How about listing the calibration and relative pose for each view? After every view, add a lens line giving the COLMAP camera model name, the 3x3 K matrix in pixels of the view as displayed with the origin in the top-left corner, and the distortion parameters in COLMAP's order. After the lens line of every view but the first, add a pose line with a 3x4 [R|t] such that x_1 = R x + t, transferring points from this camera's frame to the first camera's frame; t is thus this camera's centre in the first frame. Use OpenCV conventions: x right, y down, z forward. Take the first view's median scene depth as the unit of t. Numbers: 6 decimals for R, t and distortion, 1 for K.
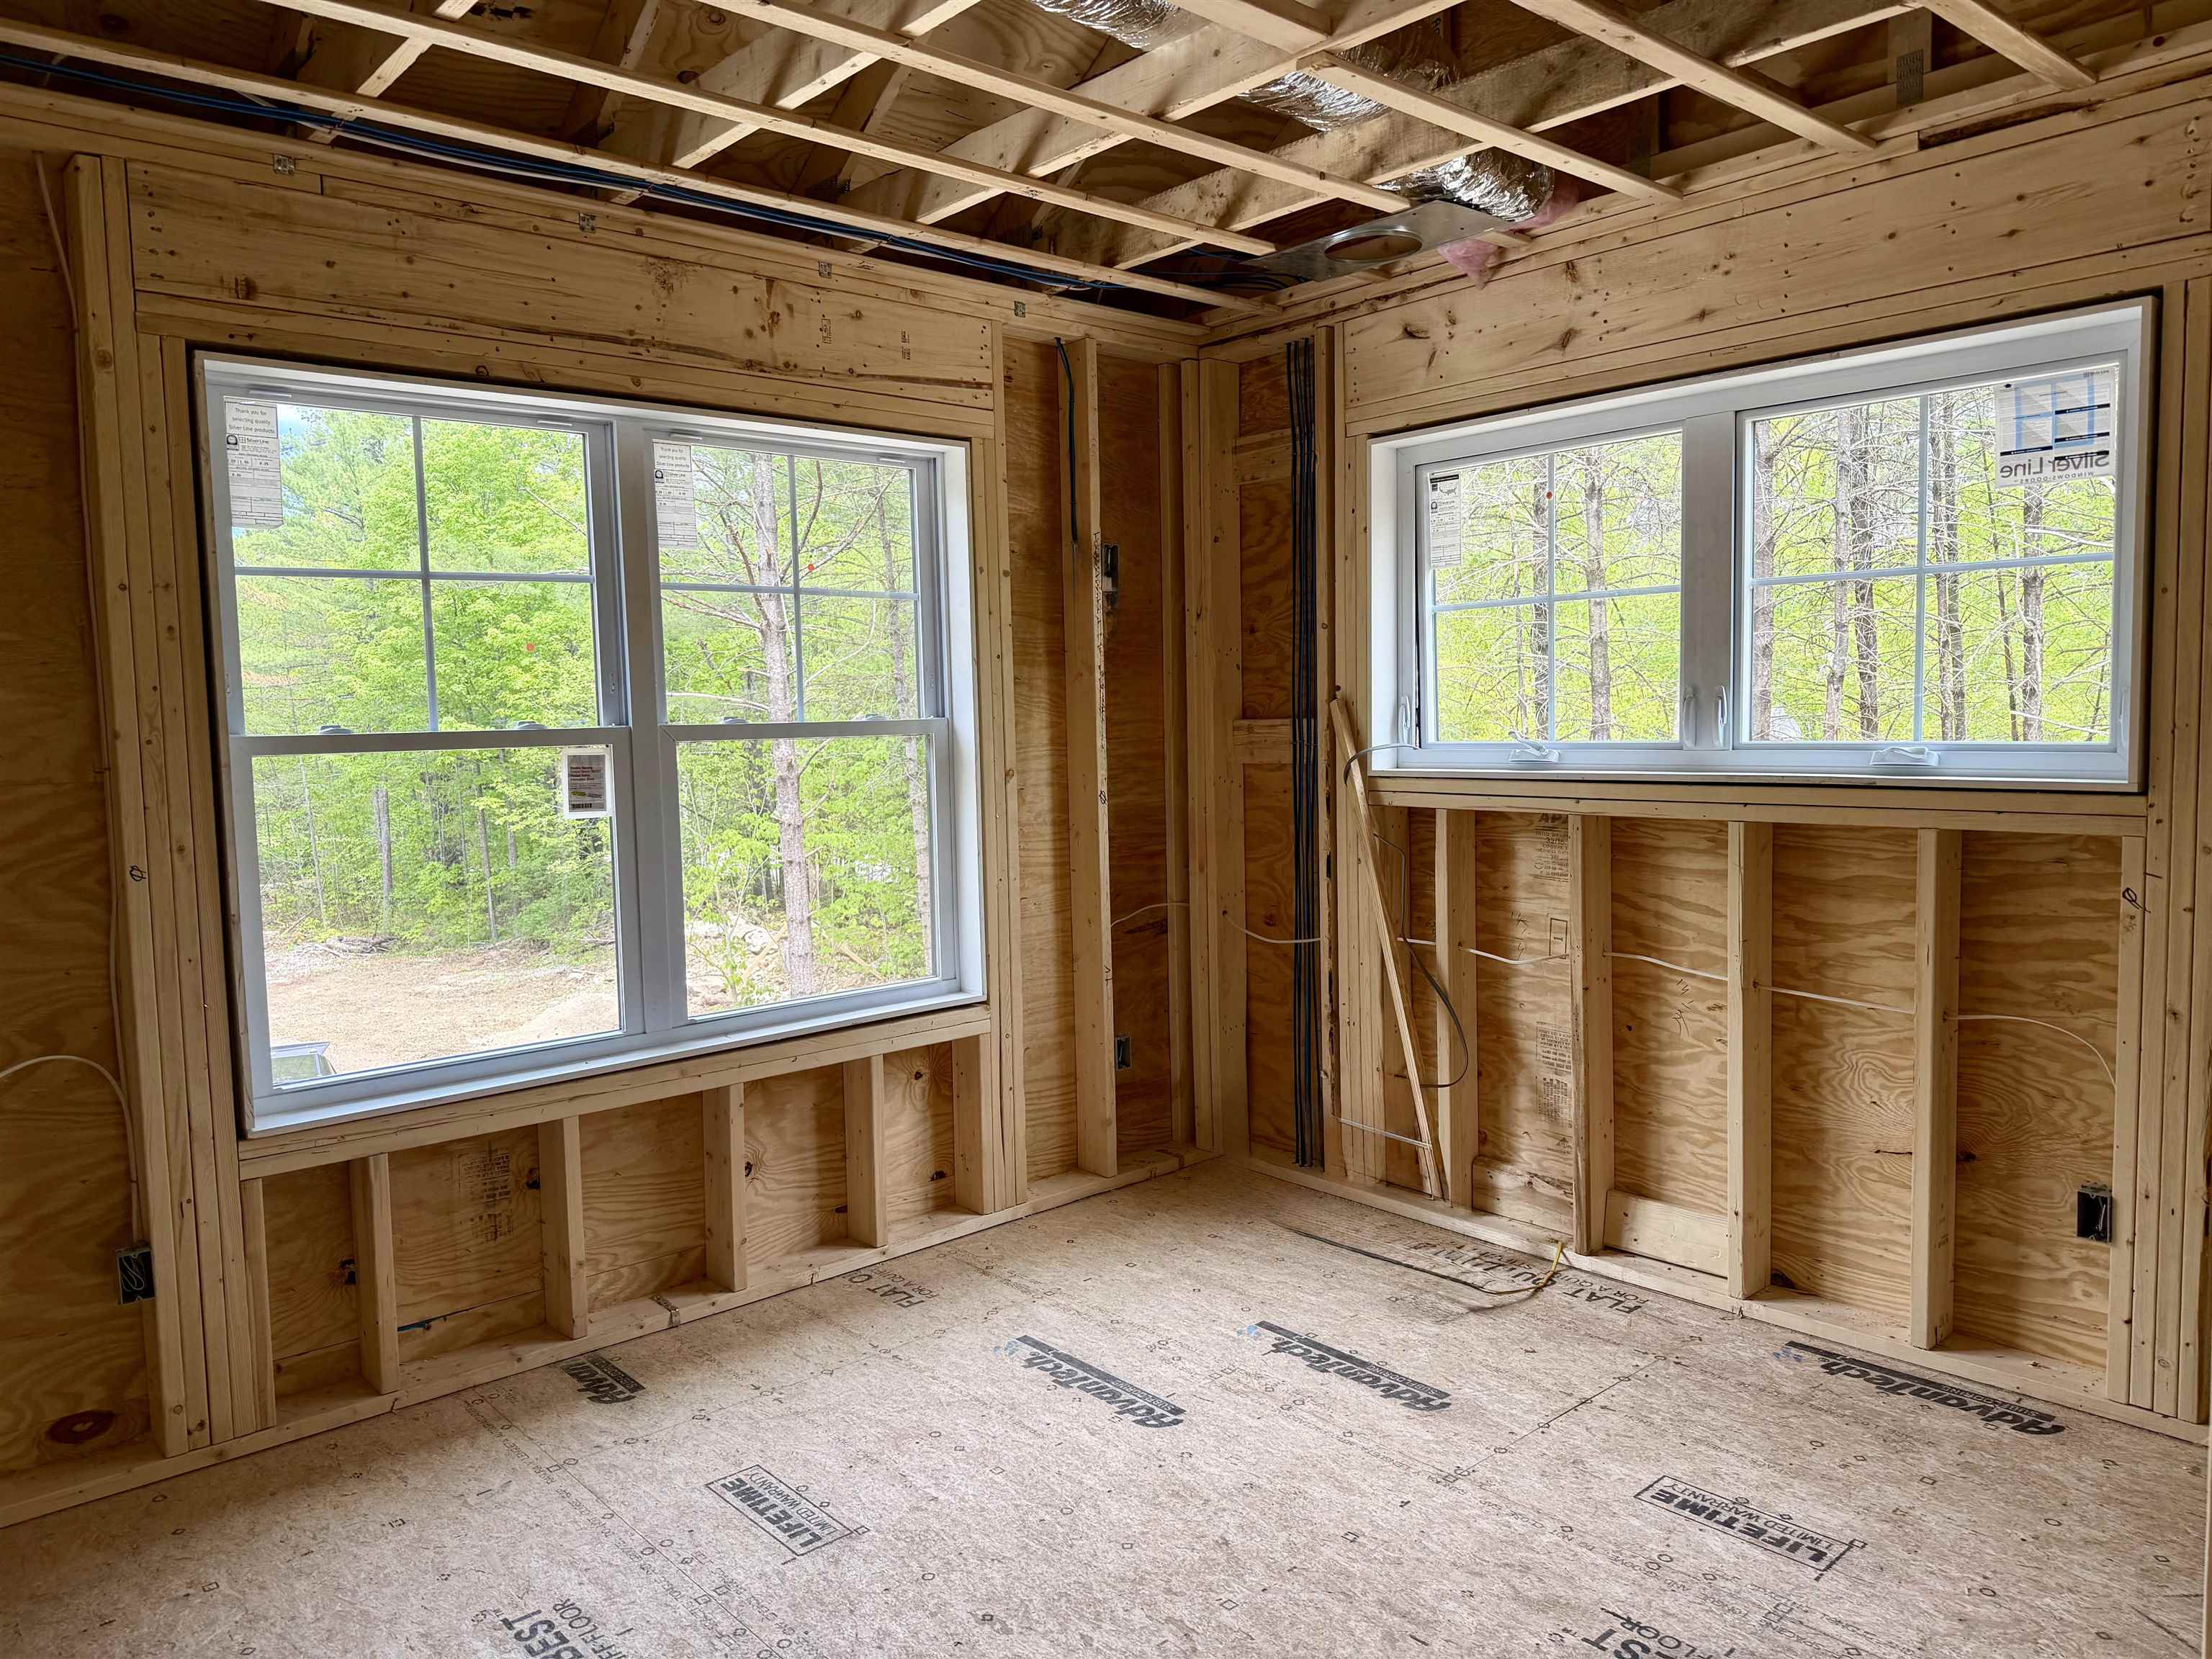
lens RADIAL K [[1543.5, 0, 1106.0], [0, 1543.5, 829.5], [0, 0, 1]] dist [0.007502, 0.000161]
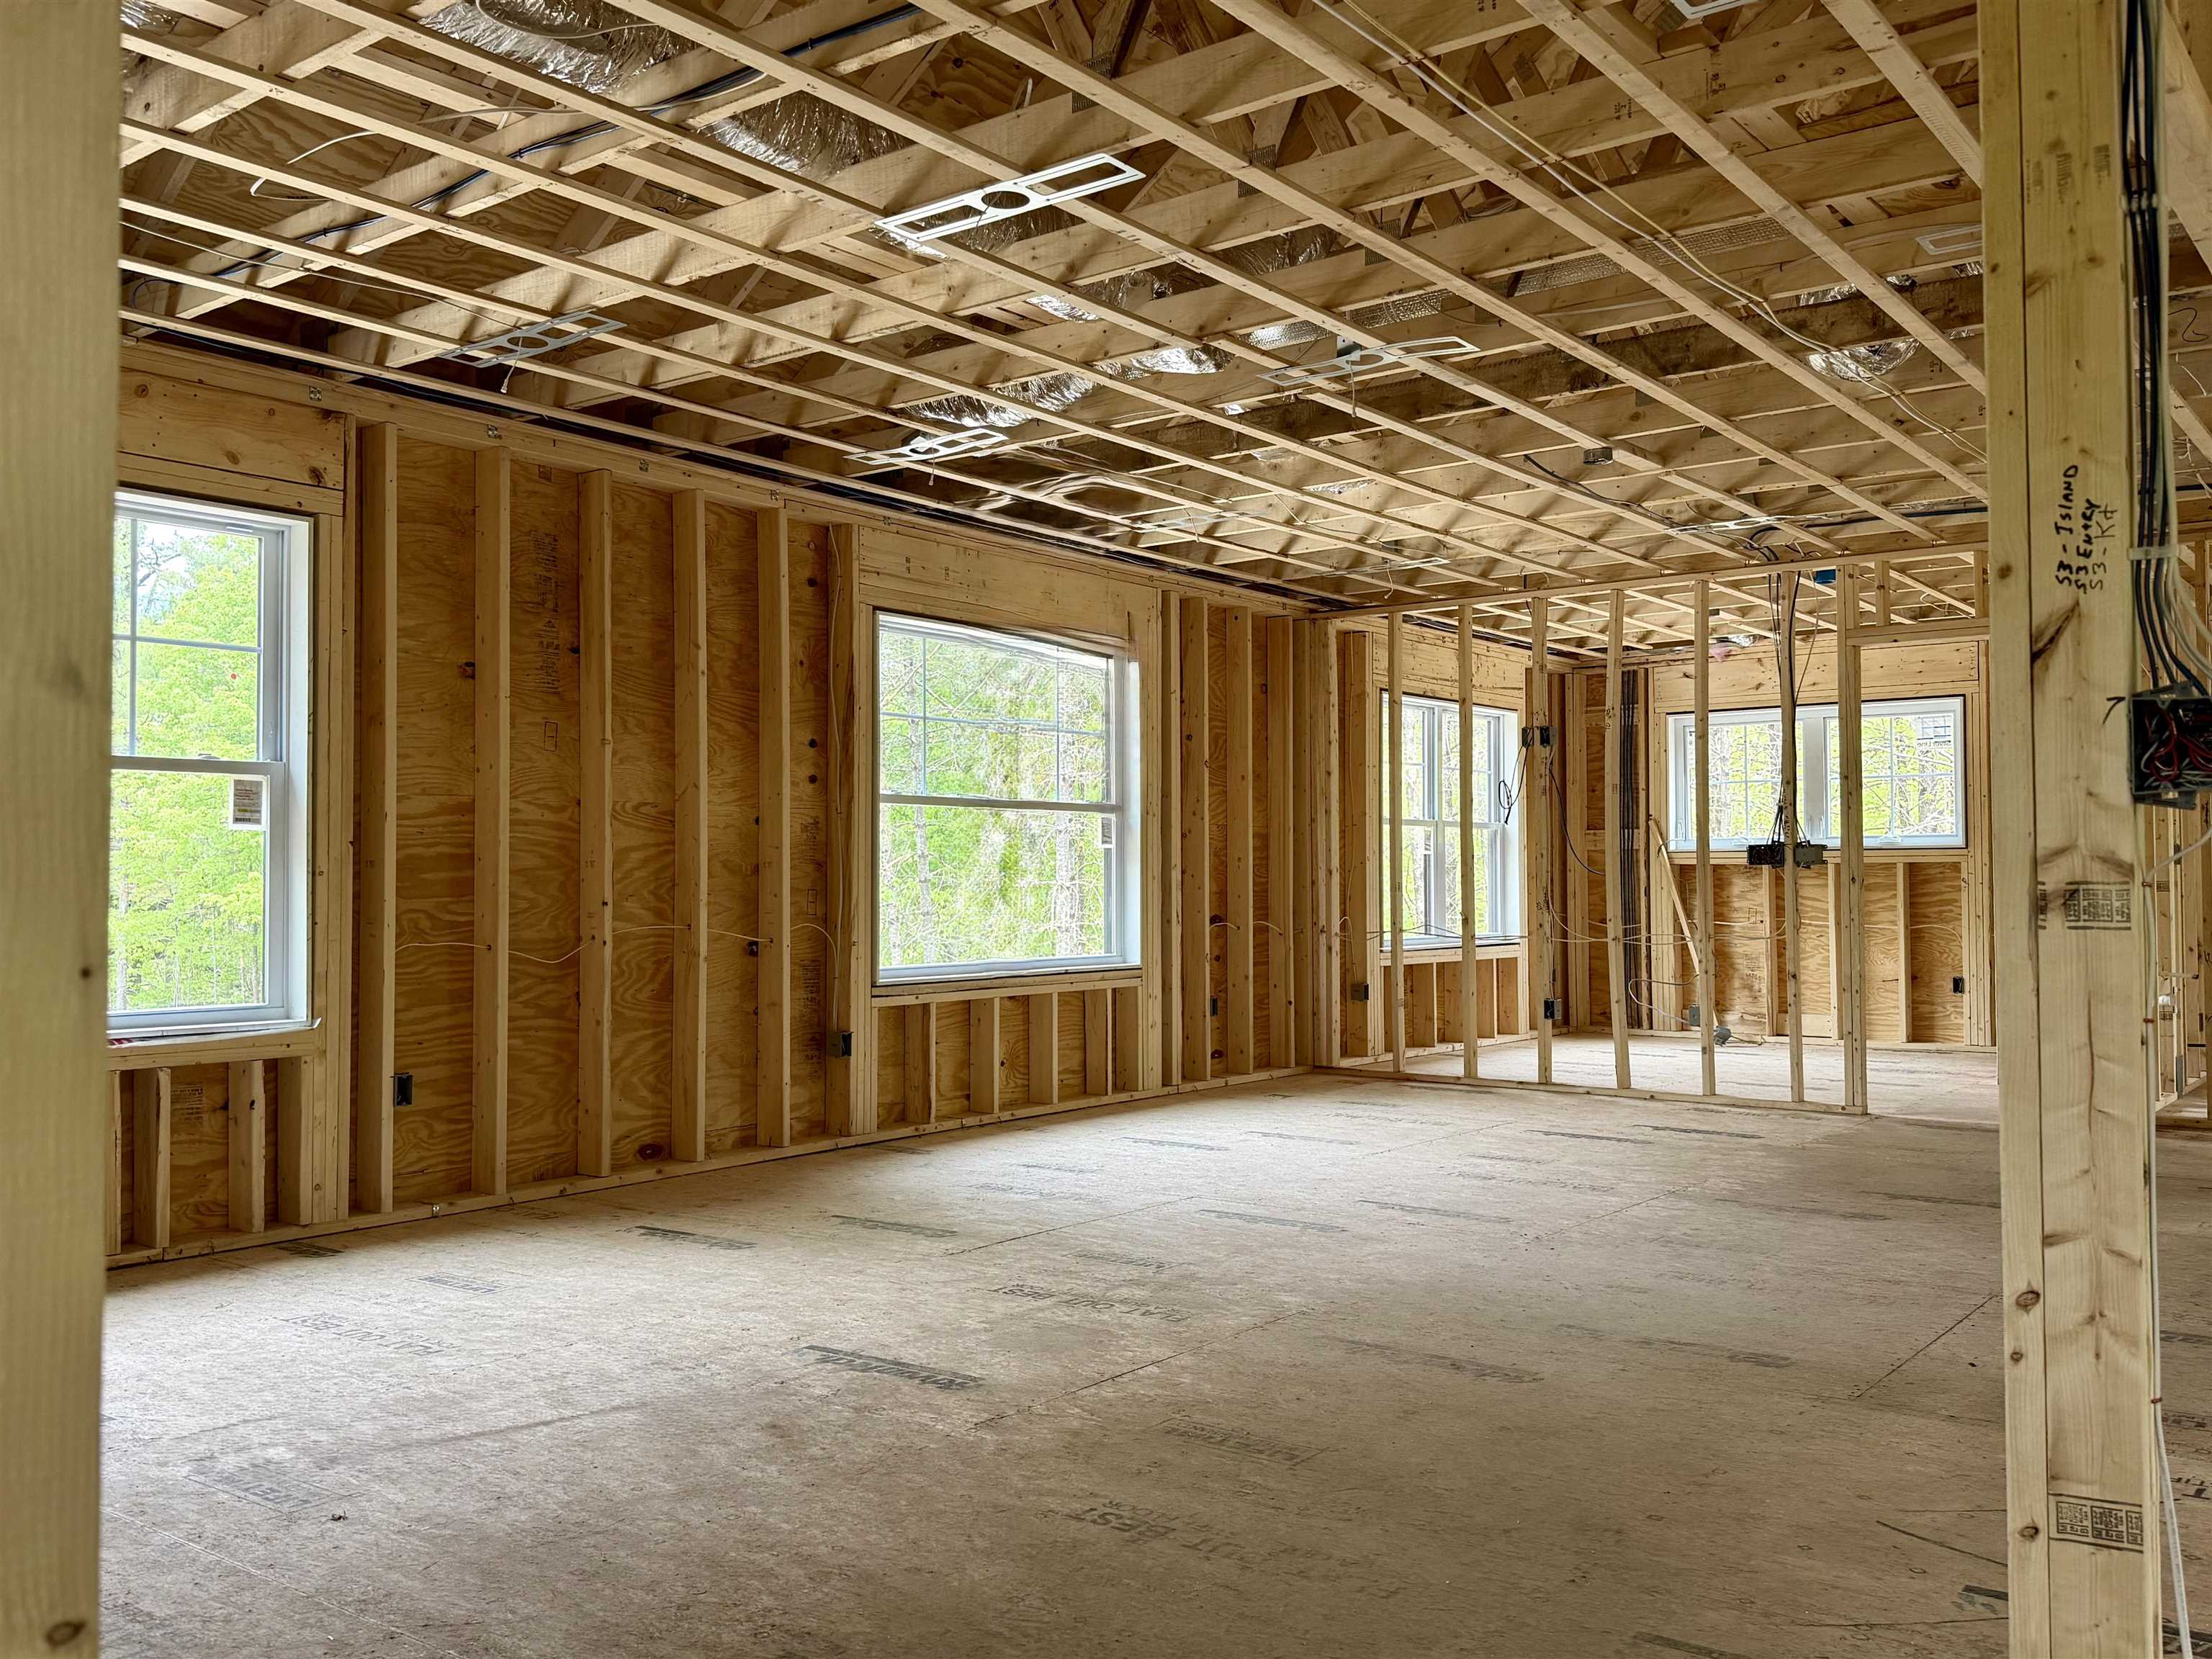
lens RADIAL K [[1840.8, 0, 1106.0], [0, 1840.8, 829.5], [0, 0, 1]] dist [0.011885, 0.006094]
pose [[0.982766, 0.027418, 0.182810, -1.516057], [-0.007099, 0.993807, -0.110892, 0.318767], [-0.184718, 0.107683, 0.976874, -2.049574]]
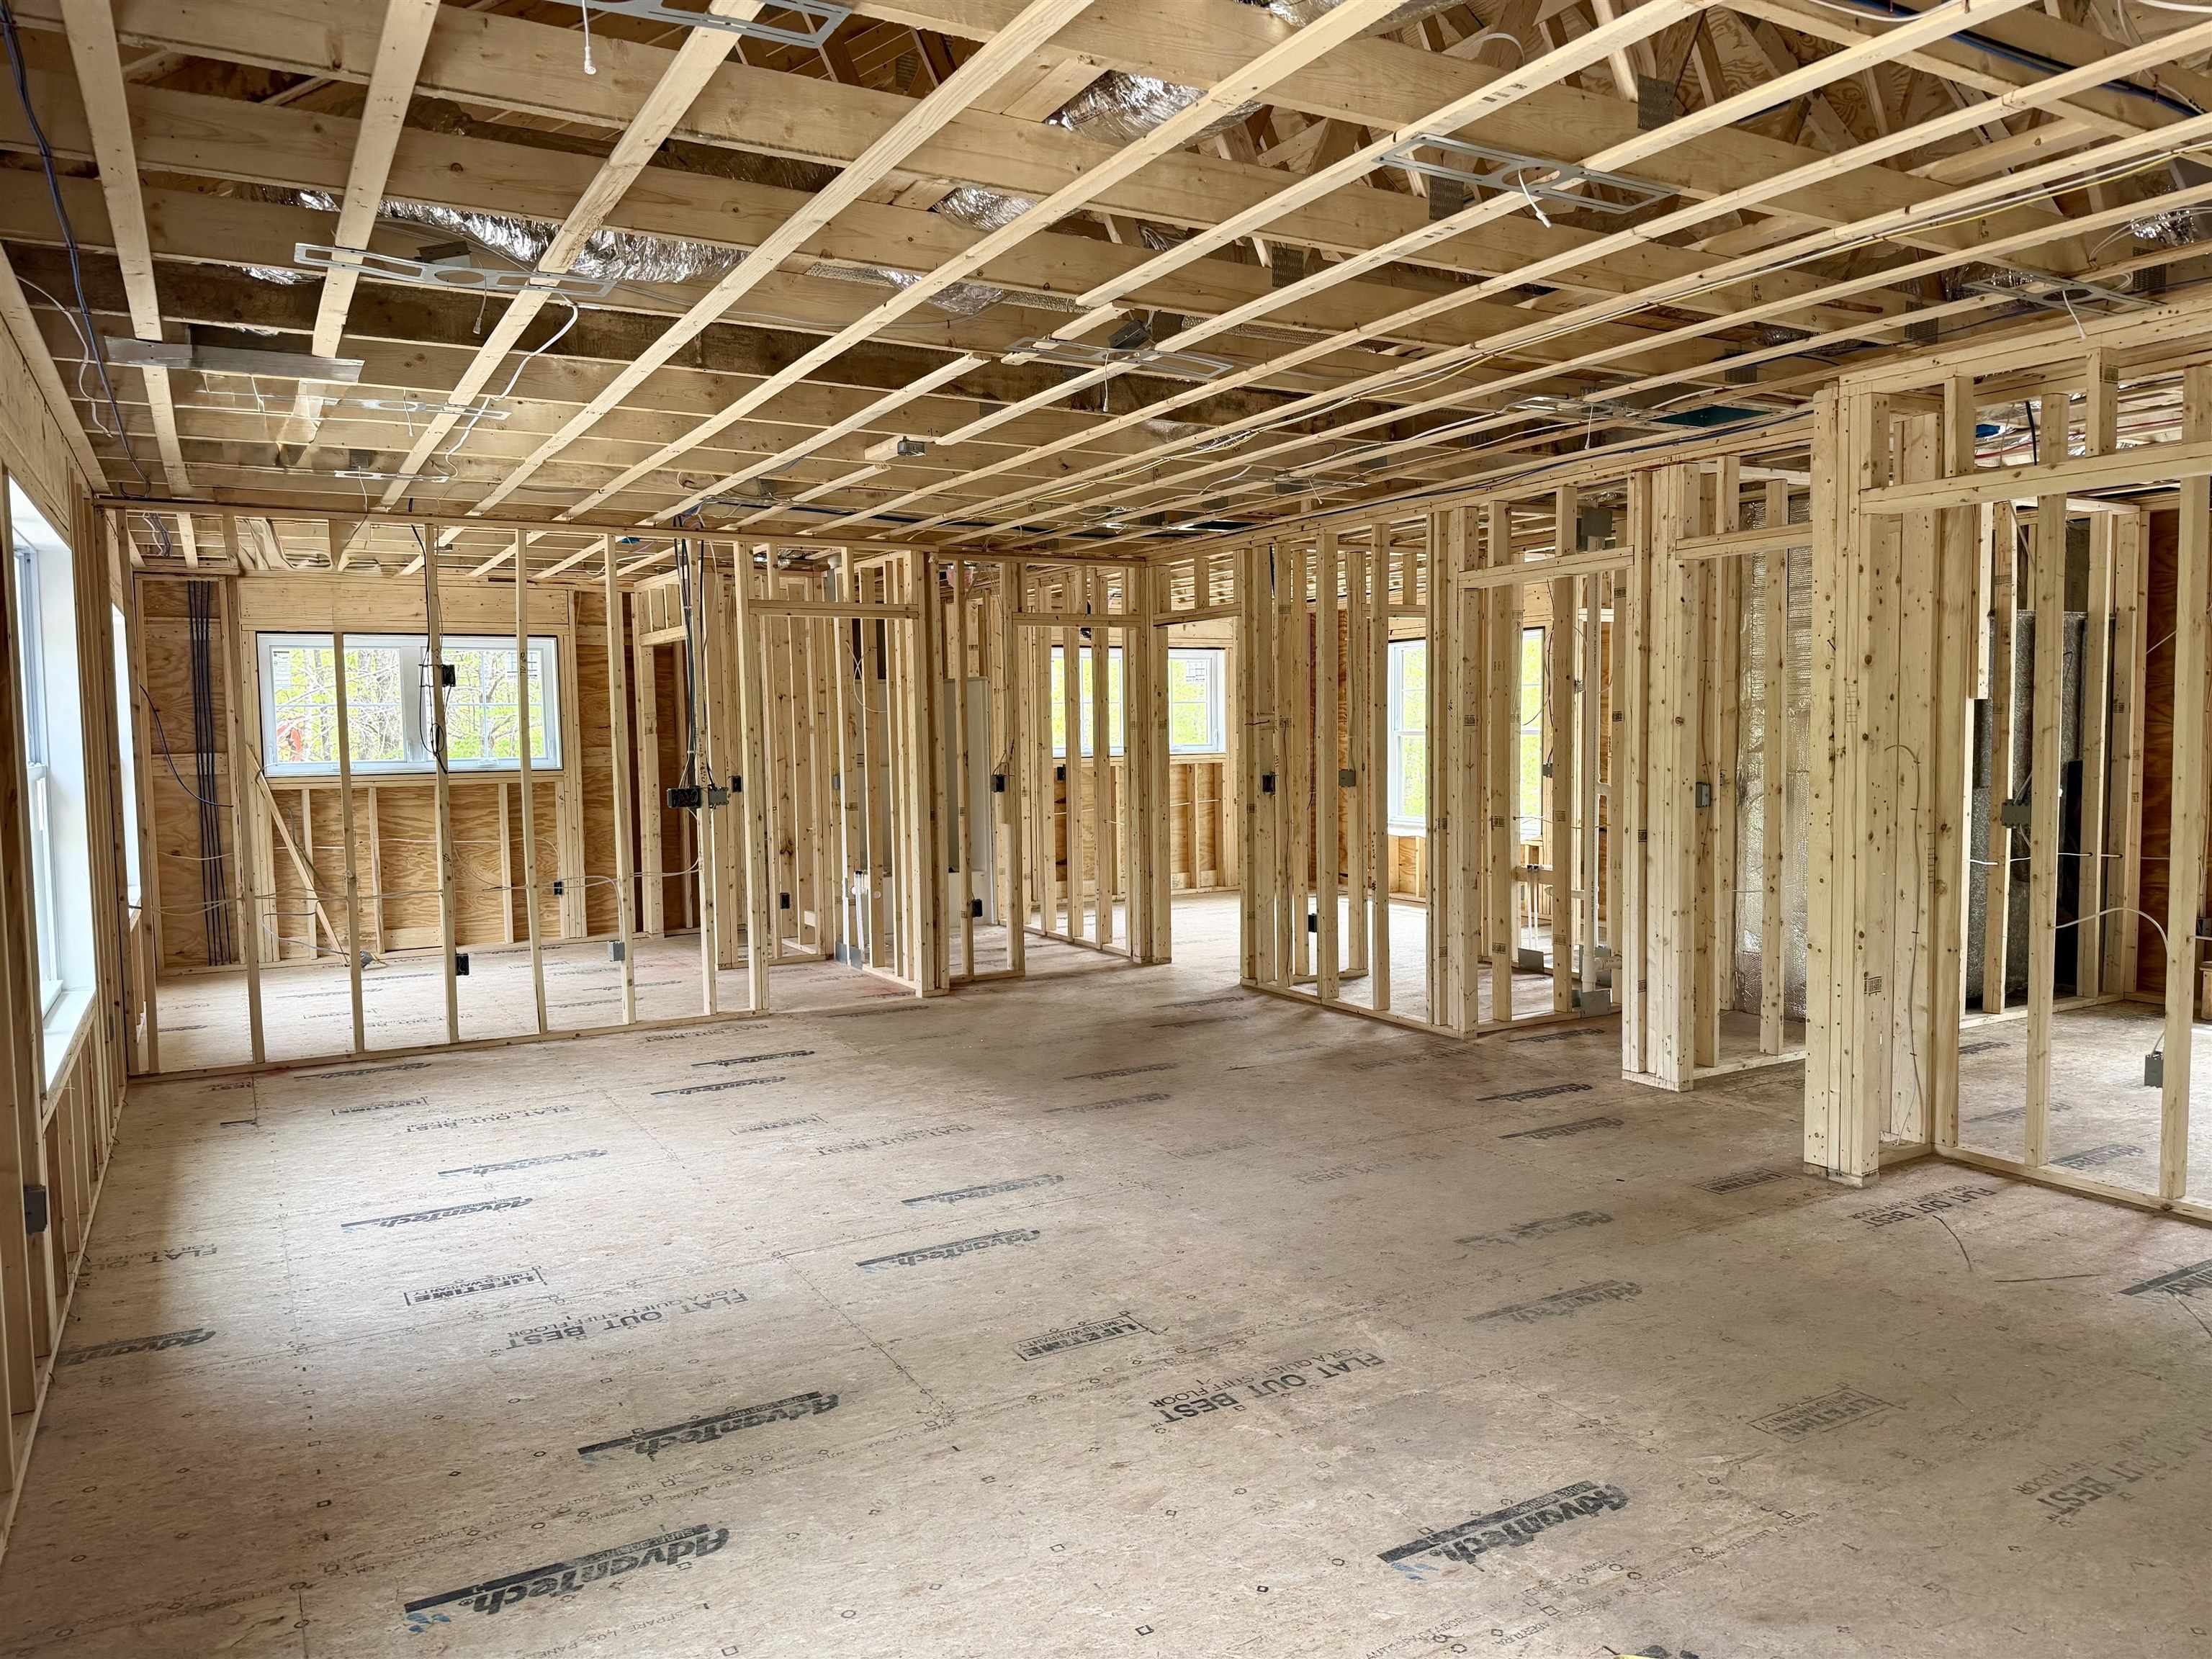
lens RADIAL K [[1543.5, 0, 1106.0], [0, 1543.5, 829.5], [0, 0, 1]] dist [0.007502, 0.000161]
pose [[0.207677, -0.045215, 0.977152, -2.279169], [0.083974, 0.996068, 0.028243, 0.104779], [-0.974586, 0.076190, 0.210657, -0.880111]]
